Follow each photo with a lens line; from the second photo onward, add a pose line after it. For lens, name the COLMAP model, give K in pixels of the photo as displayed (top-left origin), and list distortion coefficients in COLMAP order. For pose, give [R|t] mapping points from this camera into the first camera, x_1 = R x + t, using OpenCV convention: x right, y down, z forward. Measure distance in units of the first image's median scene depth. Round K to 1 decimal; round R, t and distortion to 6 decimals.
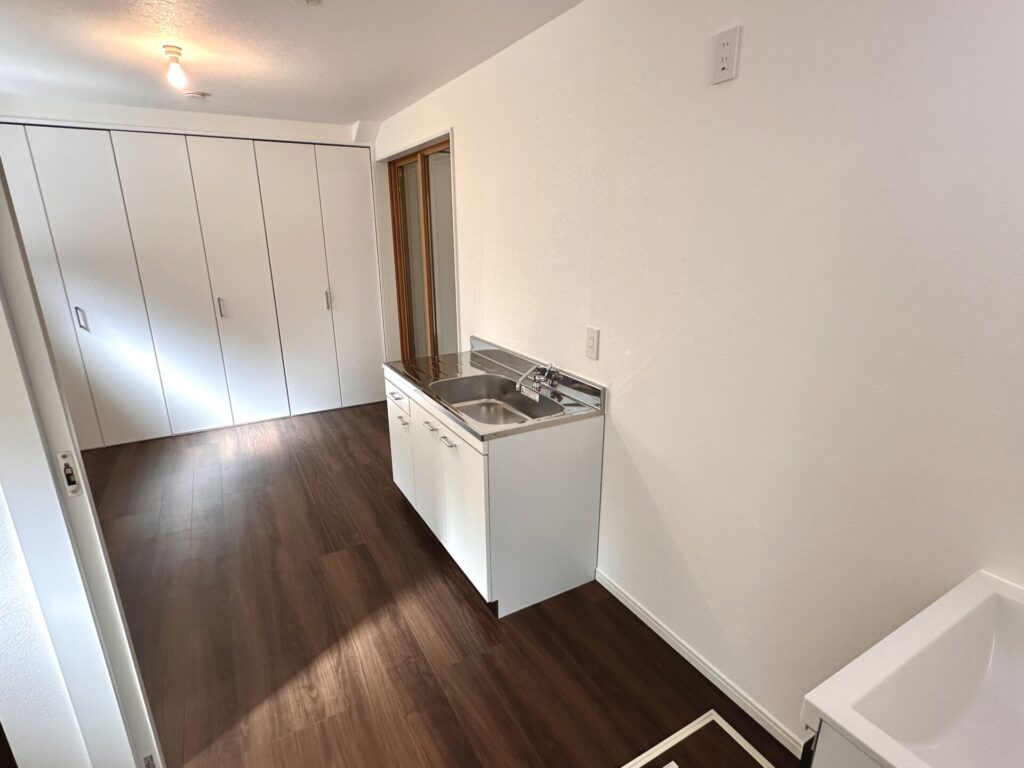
lens RADIAL K [[527.5, 0, 514.0], [0, 527.5, 385.7], [0, 0, 1]] dist [-0.005017, -0.000677]
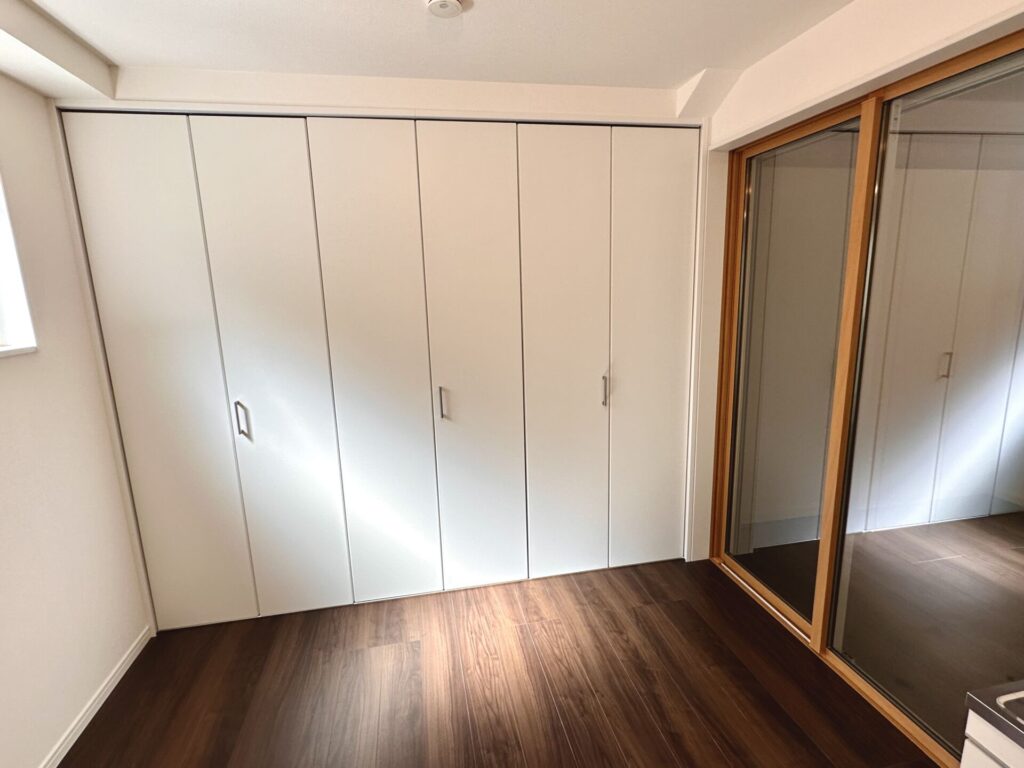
lens RADIAL K [[527.5, 0, 510.5], [0, 527.5, 386.6], [0, 0, 1]] dist [-0.005017, -0.000677]
pose [[0.947528, 0.038976, -0.317289, -0.289804], [-0.067782, 0.994467, -0.080260, -0.122386], [0.312405, 0.097555, 0.944927, 0.449841]]
